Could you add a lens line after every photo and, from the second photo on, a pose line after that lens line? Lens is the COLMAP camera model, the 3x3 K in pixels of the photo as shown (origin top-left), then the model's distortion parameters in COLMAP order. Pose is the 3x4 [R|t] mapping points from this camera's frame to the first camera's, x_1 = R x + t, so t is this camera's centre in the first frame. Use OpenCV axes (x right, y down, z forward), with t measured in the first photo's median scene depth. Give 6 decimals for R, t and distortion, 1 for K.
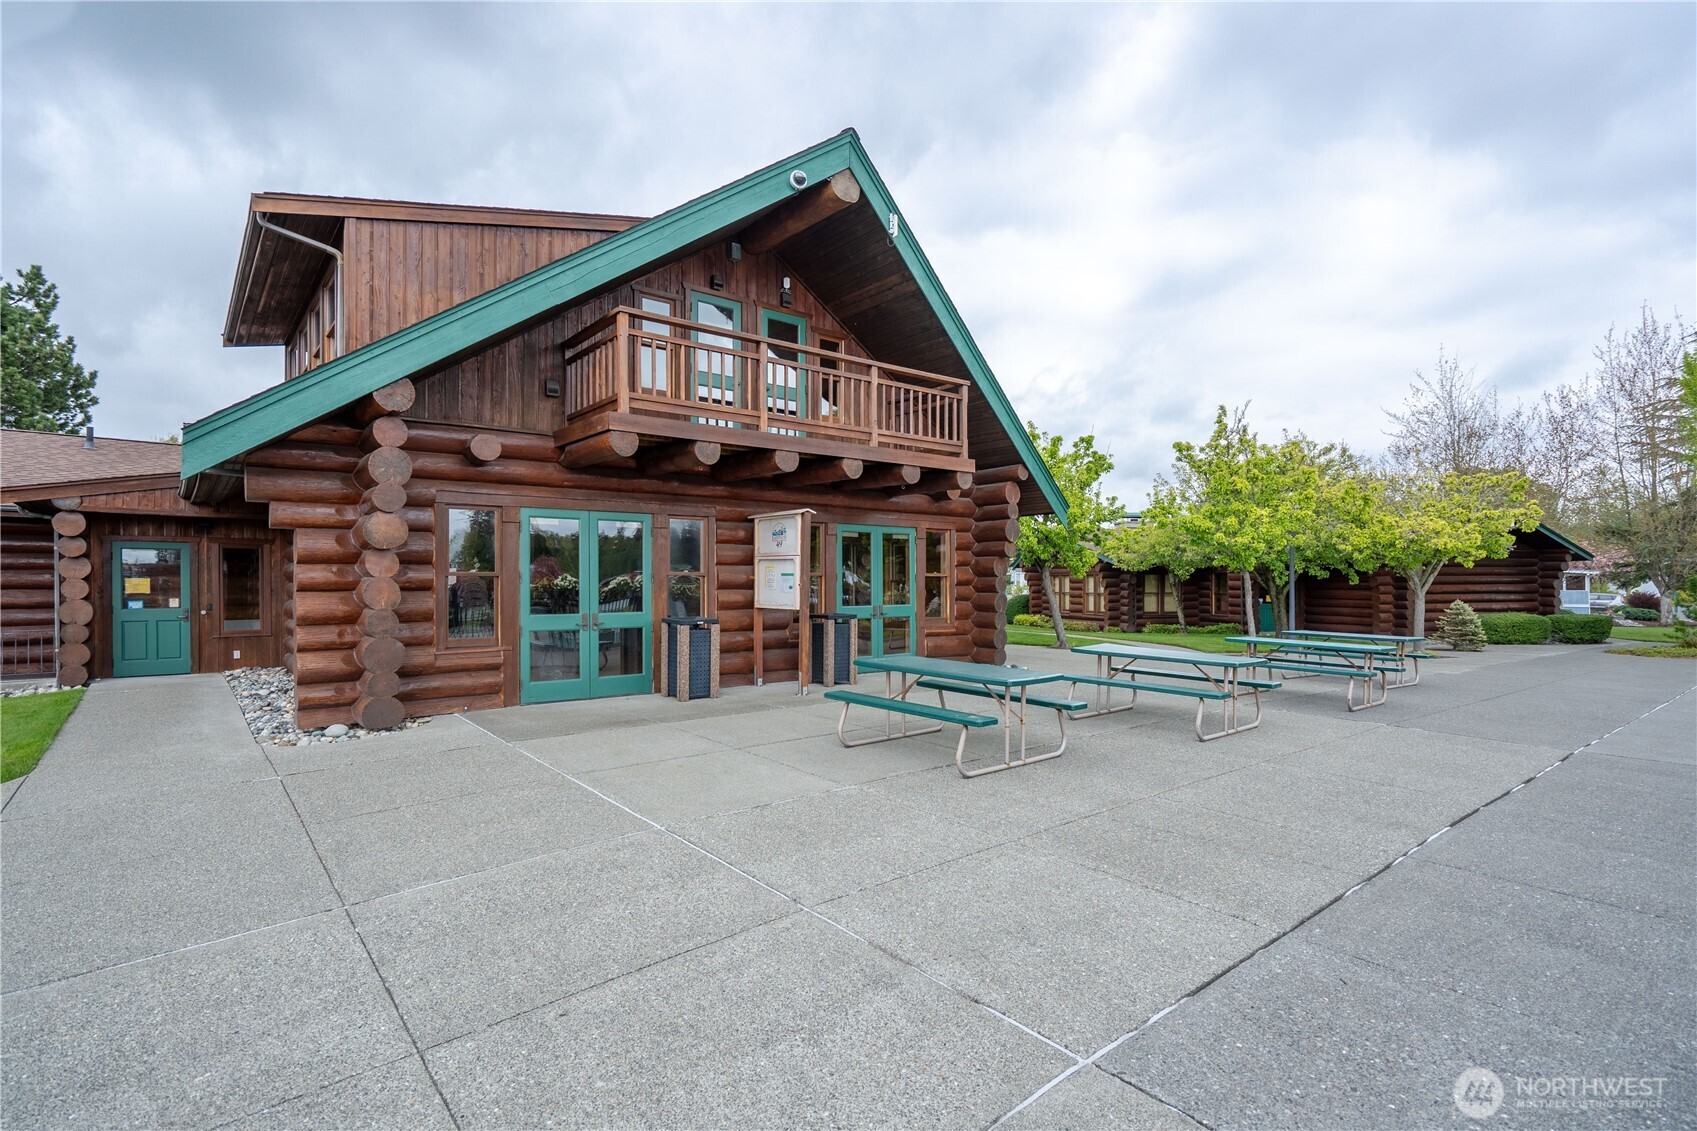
lens RADIAL K [[764.0, 0, 867.5], [0, 764.0, 599.3], [0, 0, 1]] dist [-0.013734, 0.001460]
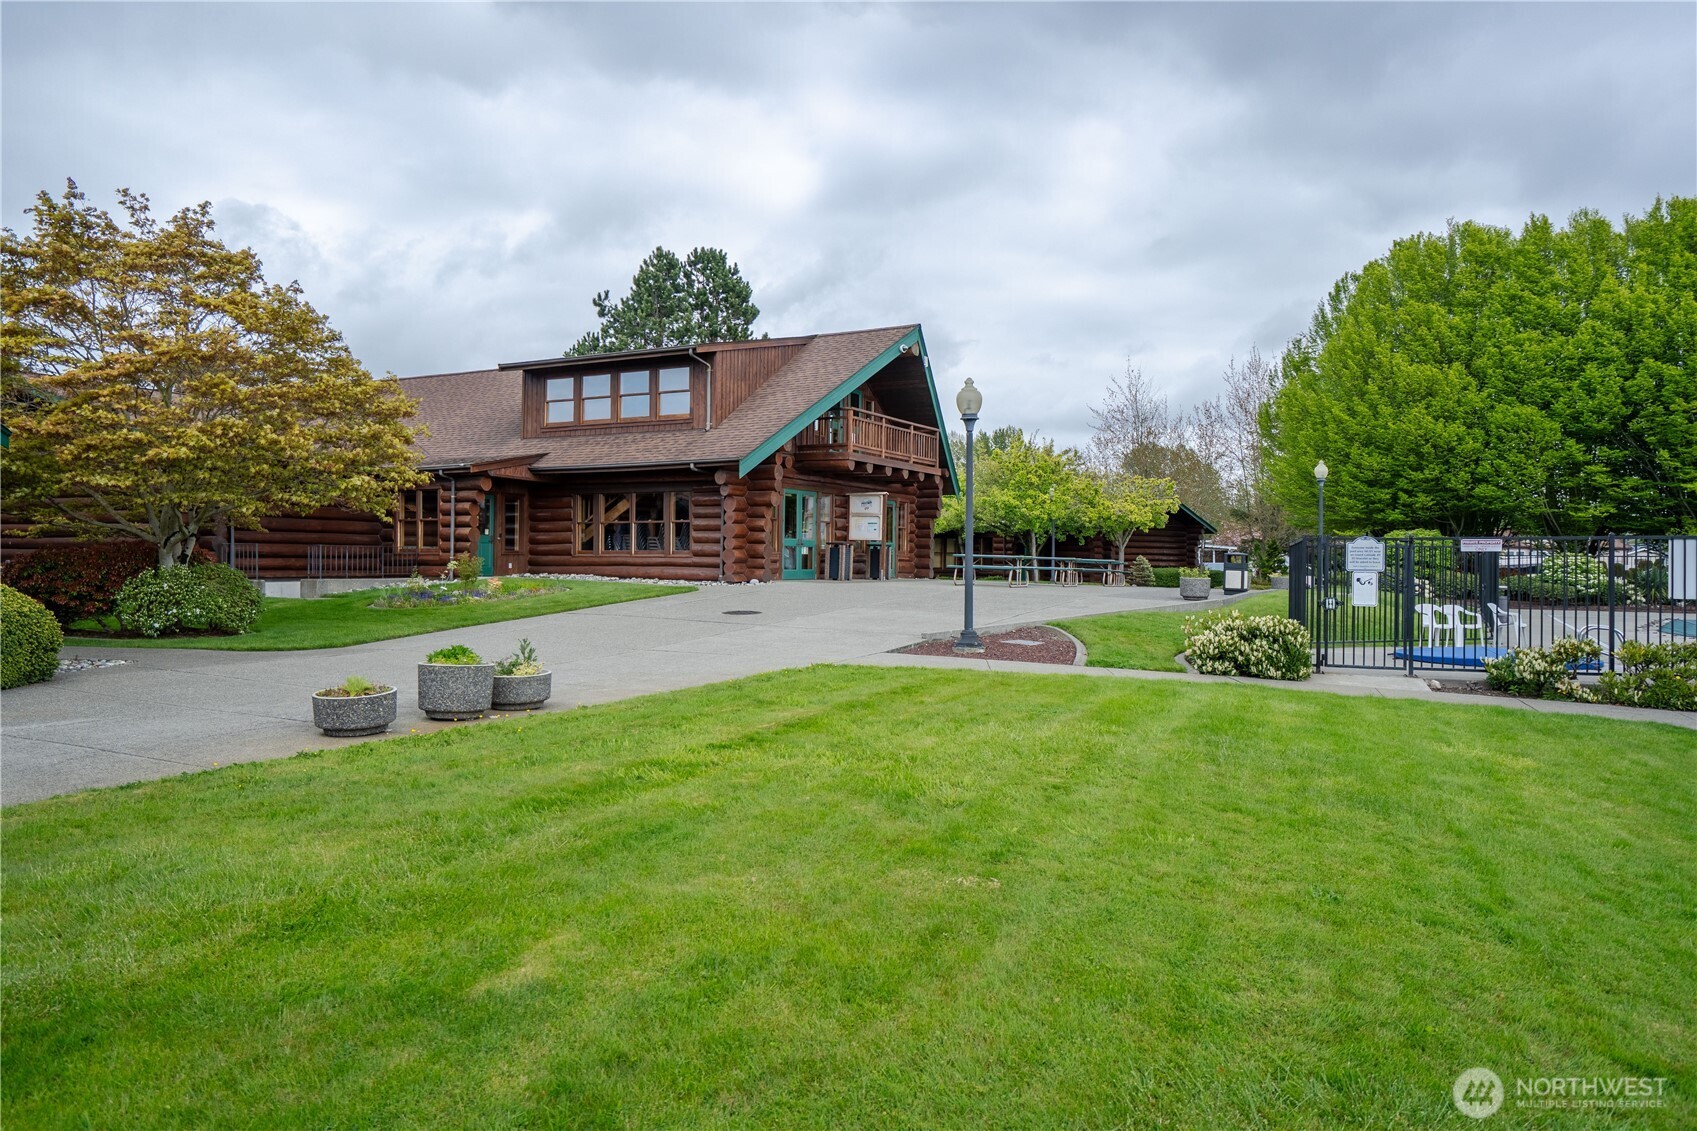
lens RADIAL K [[1092.3, 0, 840.4], [0, 1092.3, 563.6], [0, 0, 1]] dist [0.005488, -0.004863]
pose [[0.923400, 0.012527, 0.383634, -0.862439], [-0.004648, 0.999759, -0.021458, 0.091464], [-0.383810, 0.018031, 0.923236, -1.104776]]
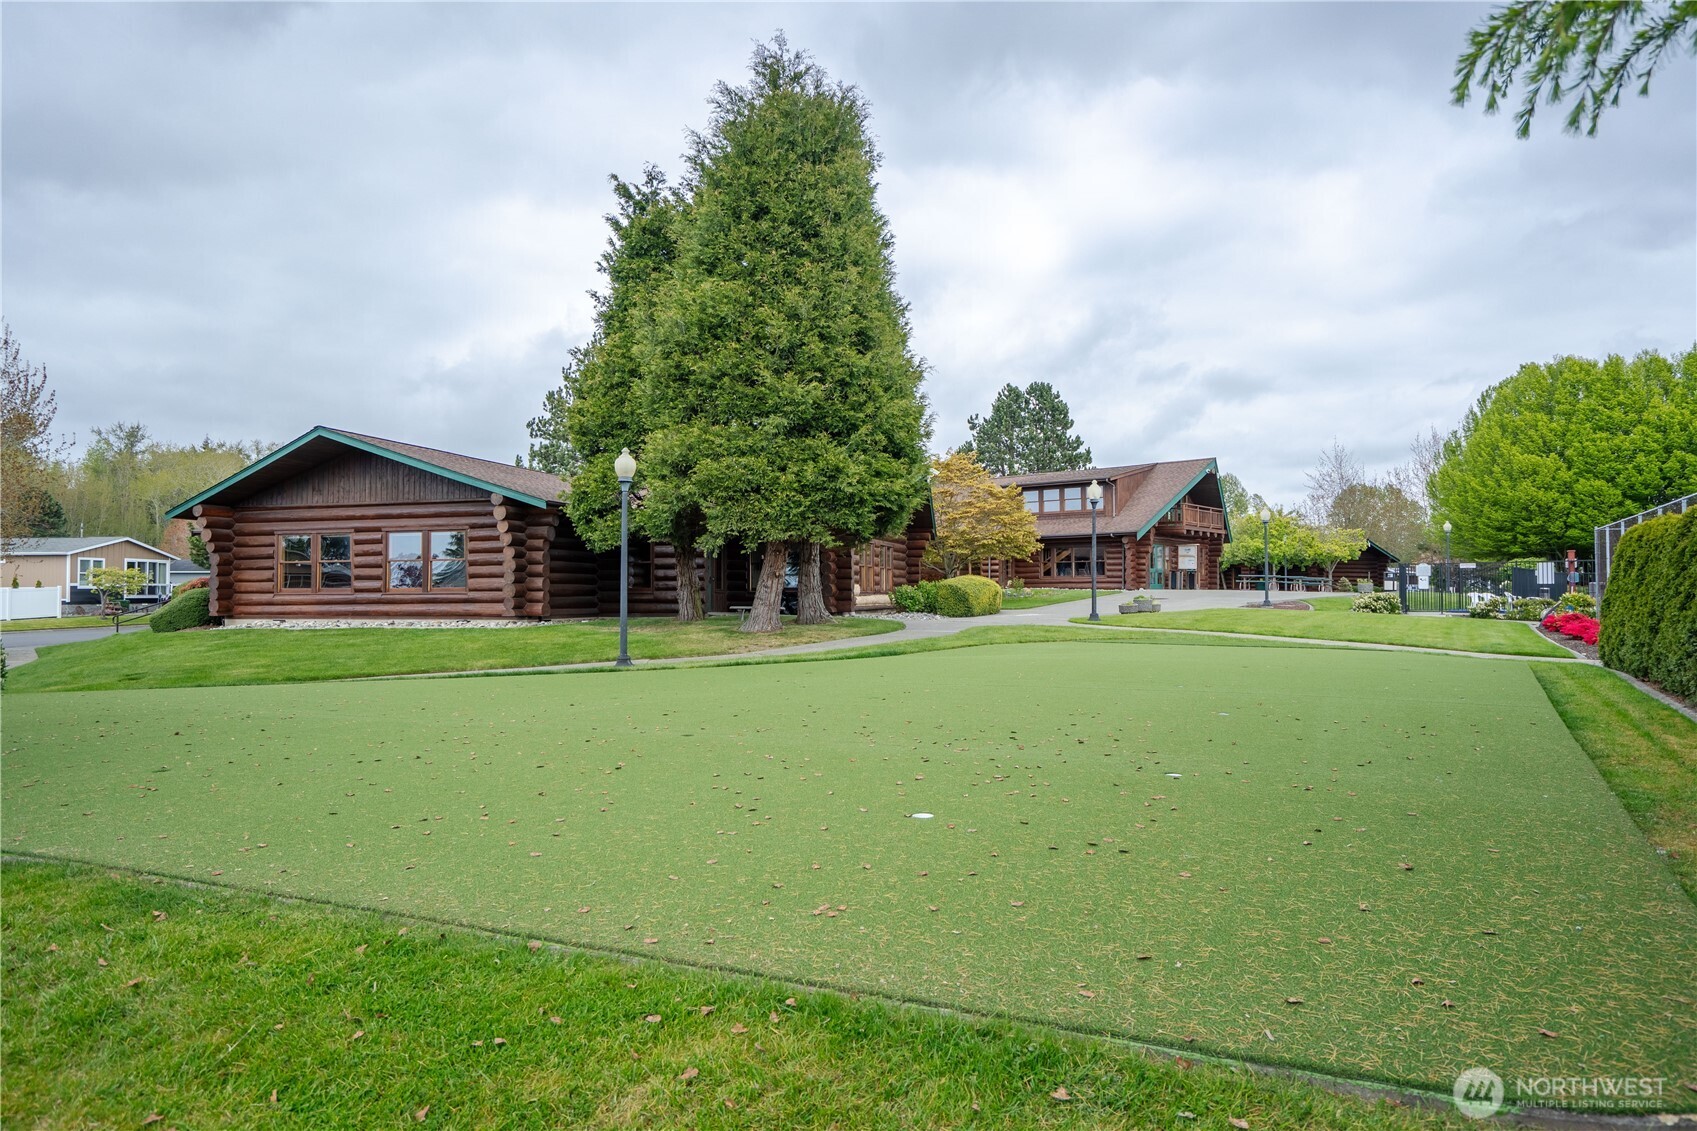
lens RADIAL K [[1018.5, 0, 848.2], [0, 1018.5, 574.4], [0, 0, 1]] dist [-0.001917, 0.003209]
pose [[0.980077, 0.008156, 0.198450, -1.919173], [0.000274, 0.999100, -0.042415, 0.175546], [-0.198618, 0.041624, 0.979193, -2.534044]]
